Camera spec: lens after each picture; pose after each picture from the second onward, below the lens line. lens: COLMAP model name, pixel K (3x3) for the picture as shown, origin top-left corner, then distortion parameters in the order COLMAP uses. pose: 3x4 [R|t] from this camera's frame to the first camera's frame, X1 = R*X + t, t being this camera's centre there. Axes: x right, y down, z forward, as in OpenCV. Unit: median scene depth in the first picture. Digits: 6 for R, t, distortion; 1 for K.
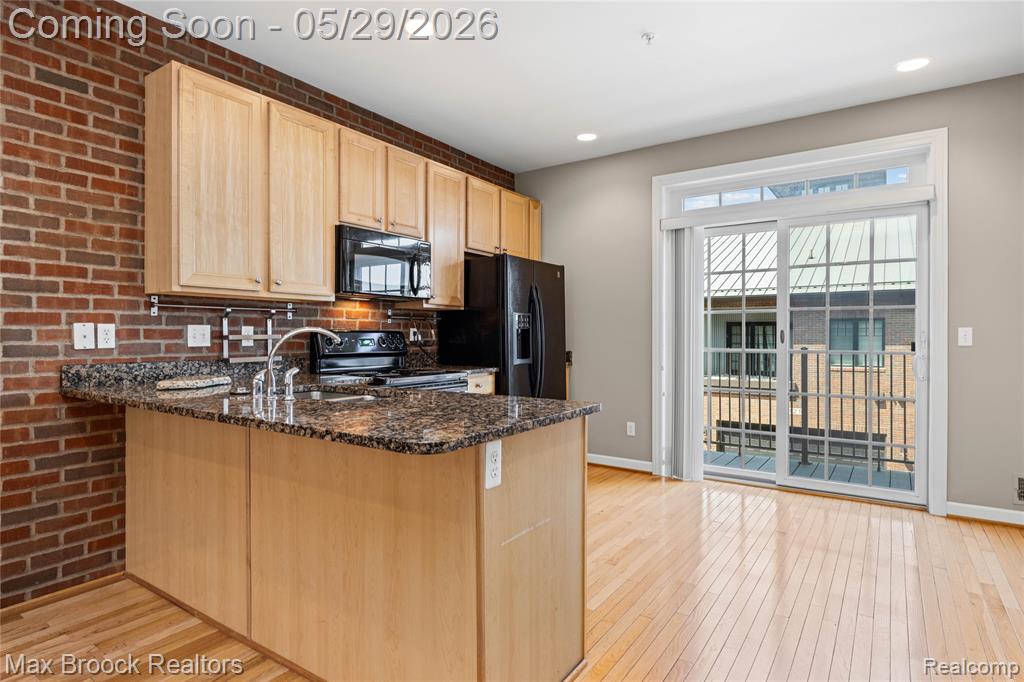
lens RADIAL K [[556.8, 0, 512.5], [0, 556.8, 340.1], [0, 0, 1]] dist [-0.000501, -0.002596]
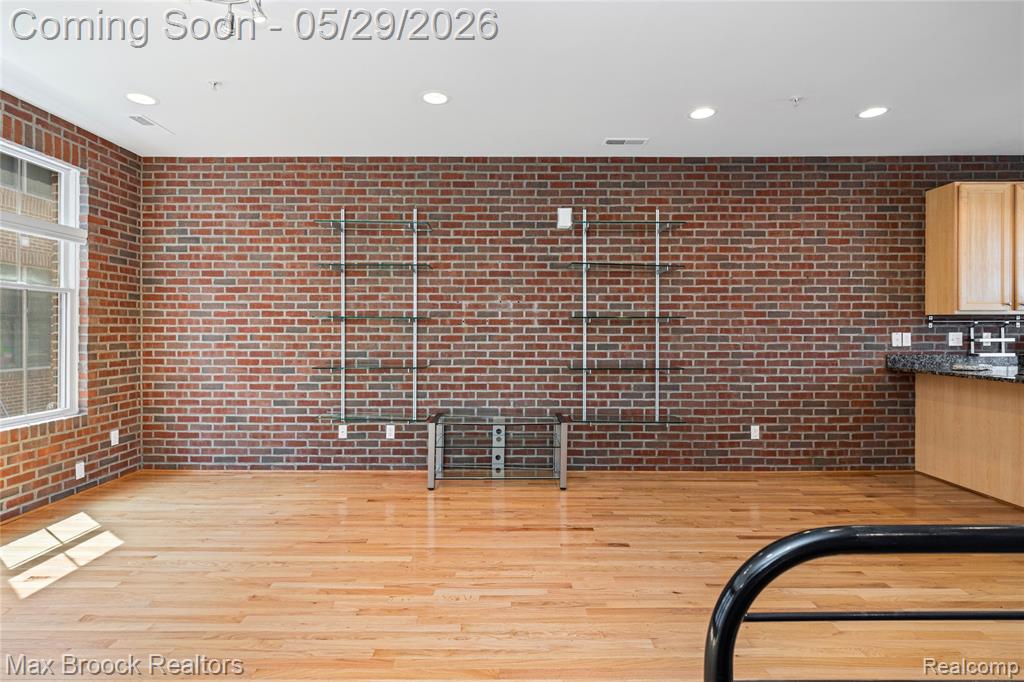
lens RADIAL K [[503.7, 0, 506.9], [0, 503.7, 332.3], [0, 0, 1]] dist [0.005619, -0.005818]
pose [[0.559921, -0.001503, -0.828545, -0.069517], [-0.005205, 0.999972, -0.005331, -0.011976], [0.828530, 0.007298, 0.559897, -0.818165]]
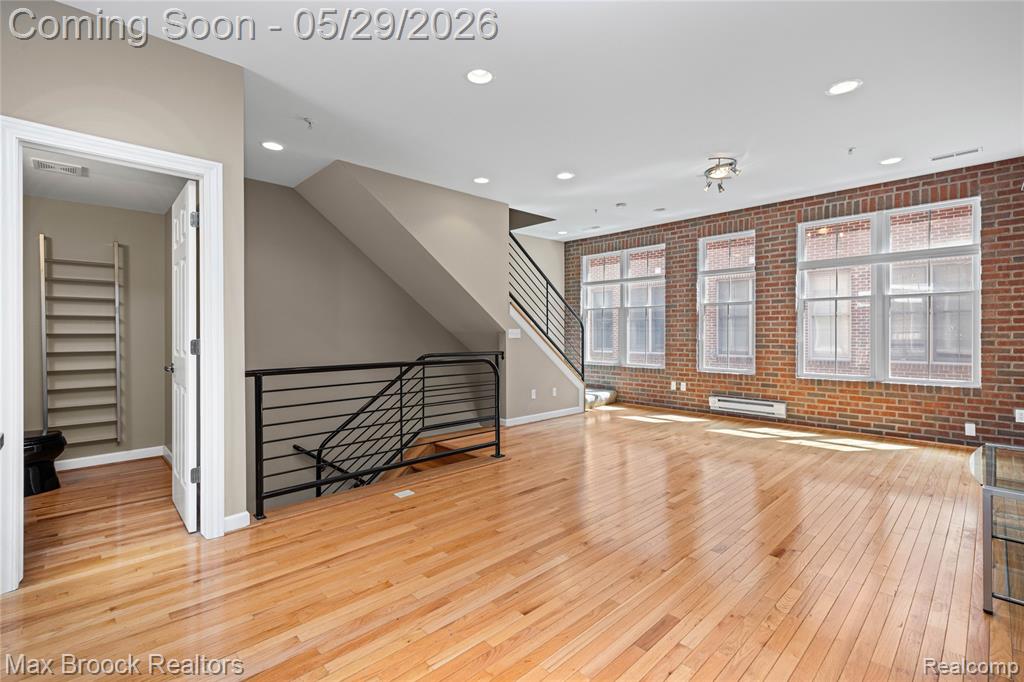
lens RADIAL K [[469.3, 0, 506.9], [0, 469.3, 331.3], [0, 0, 1]] dist [0.002726, -0.000862]
pose [[-0.976030, 0.003089, 0.217612, -0.524111], [0.004981, 0.999954, 0.008146, -0.008332], [-0.217577, 0.009034, -0.976001, 0.663862]]
